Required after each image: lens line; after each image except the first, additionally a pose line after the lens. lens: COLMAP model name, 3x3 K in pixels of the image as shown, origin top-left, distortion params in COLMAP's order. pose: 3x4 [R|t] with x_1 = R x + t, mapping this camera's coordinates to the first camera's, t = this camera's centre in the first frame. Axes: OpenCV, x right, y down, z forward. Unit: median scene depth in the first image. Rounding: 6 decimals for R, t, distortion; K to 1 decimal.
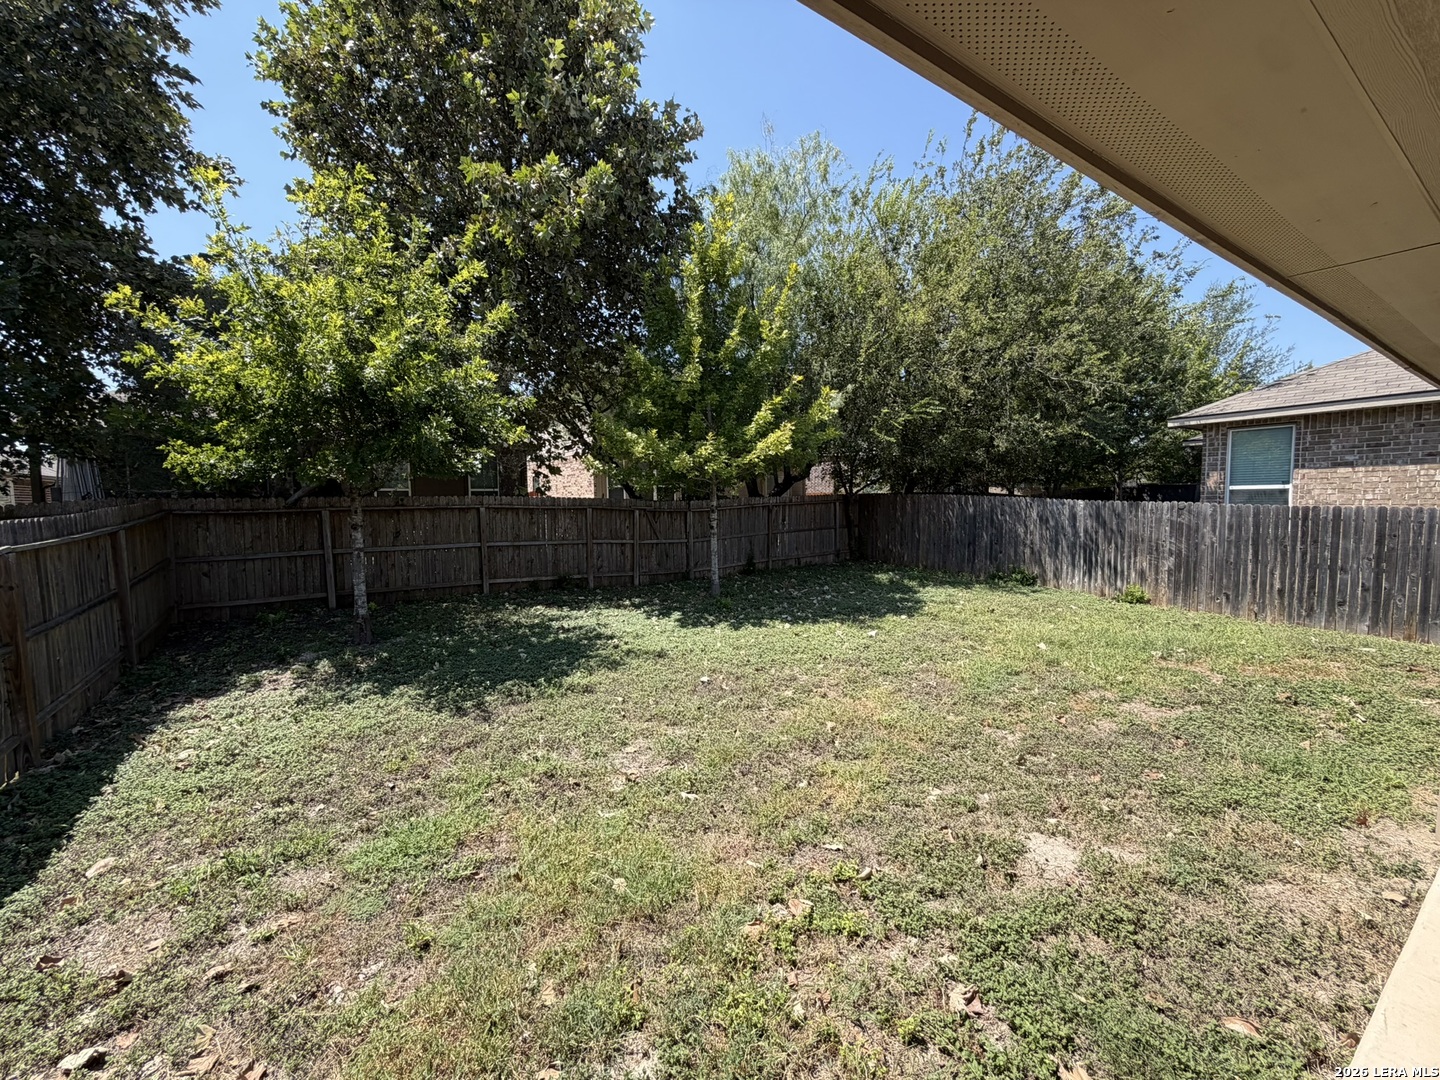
lens RADIAL K [[574.9, 0, 720.8], [0, 574.9, 541.0], [0, 0, 1]] dist [-0.002232, -0.000559]
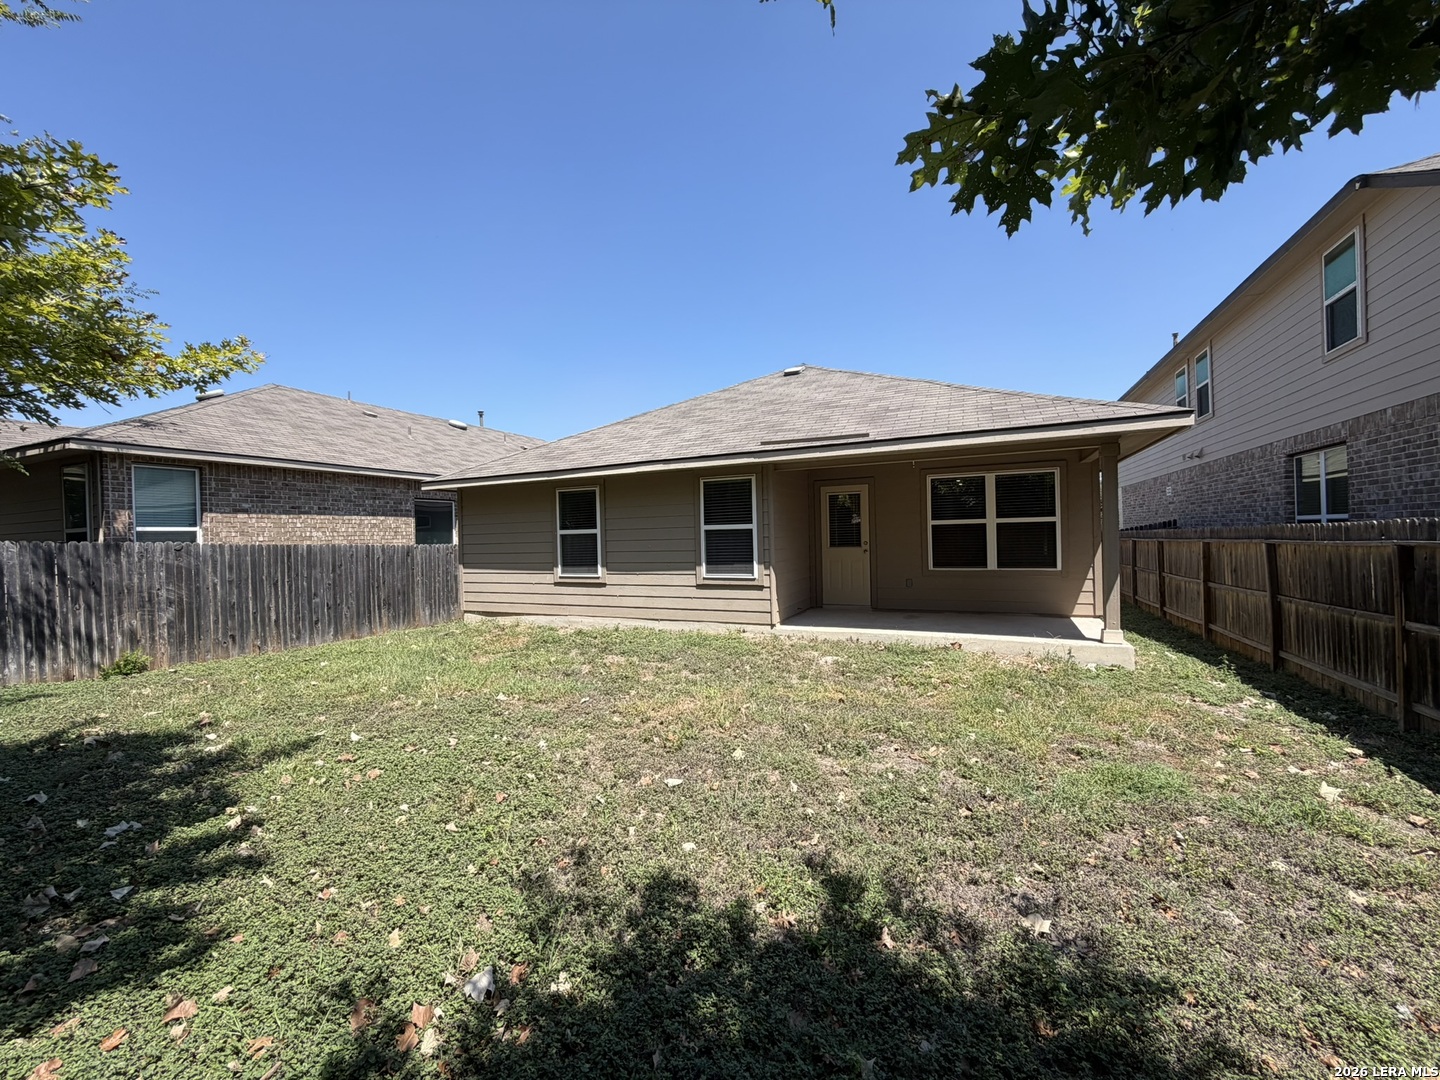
lens RADIAL K [[574.9, 0, 719.3], [0, 574.9, 542.3], [0, 0, 1]] dist [-0.002232, -0.000559]
pose [[-0.548461, 0.016112, 0.836021, -0.373207], [0.089505, 0.995201, 0.039539, -0.028965], [-0.831372, 0.096513, -0.547271, 0.791035]]
